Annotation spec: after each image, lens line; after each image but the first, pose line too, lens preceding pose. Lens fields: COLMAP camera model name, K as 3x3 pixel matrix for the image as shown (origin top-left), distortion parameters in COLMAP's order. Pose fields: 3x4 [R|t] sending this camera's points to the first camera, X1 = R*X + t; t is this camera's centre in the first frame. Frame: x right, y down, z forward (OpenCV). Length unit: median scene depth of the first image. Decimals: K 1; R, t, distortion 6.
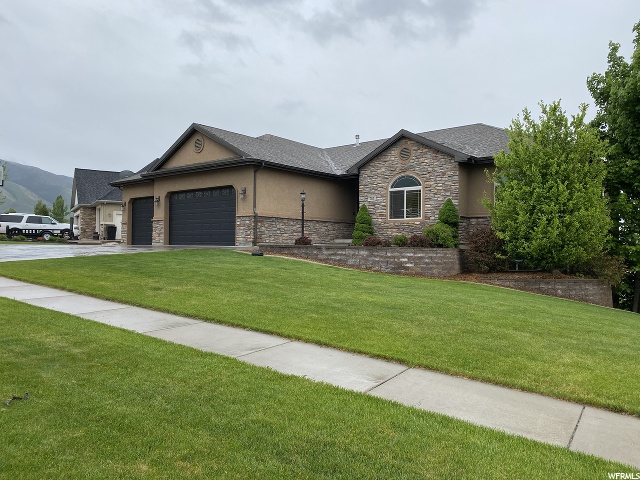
lens RADIAL K [[477.4, 0, 323.5], [0, 477.4, 240.3], [0, 0, 1]] dist [0.083250, -0.000231]
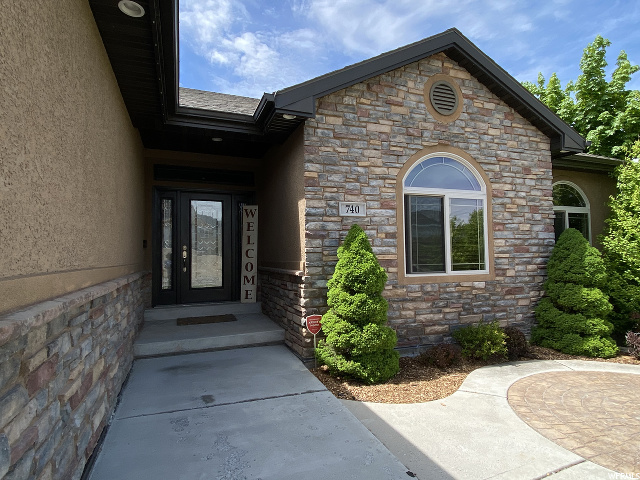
lens RADIAL K [[352.6, 0, 318.1], [0, 352.6, 243.5], [0, 0, 1]] dist [0.059813, -0.066298]
pose [[0.499637, 0.017007, 0.866068, -0.115648], [0.005380, 0.999727, -0.022736, -0.061297], [-0.866218, 0.016019, 0.499410, 0.933127]]
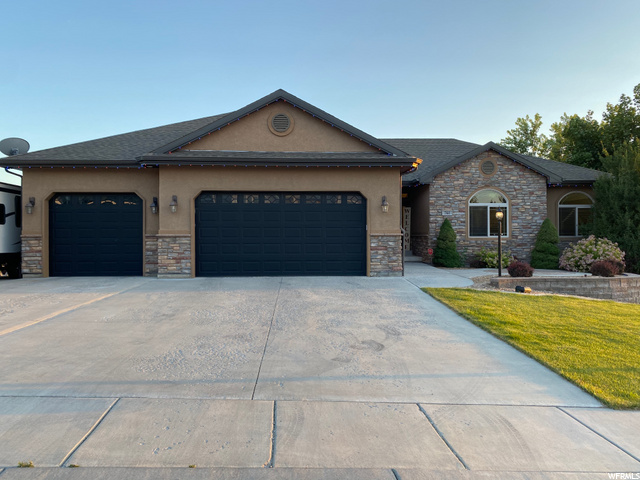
lens RADIAL K [[487.4, 0, 307.9], [0, 487.4, 239.6], [0, 0, 1]] dist [0.005286, 0.000846]
pose [[0.754190, -0.012114, 0.656545, -0.712699], [-0.000476, 0.999819, 0.018995, -0.056483], [-0.656656, -0.014639, 0.754048, 0.501856]]
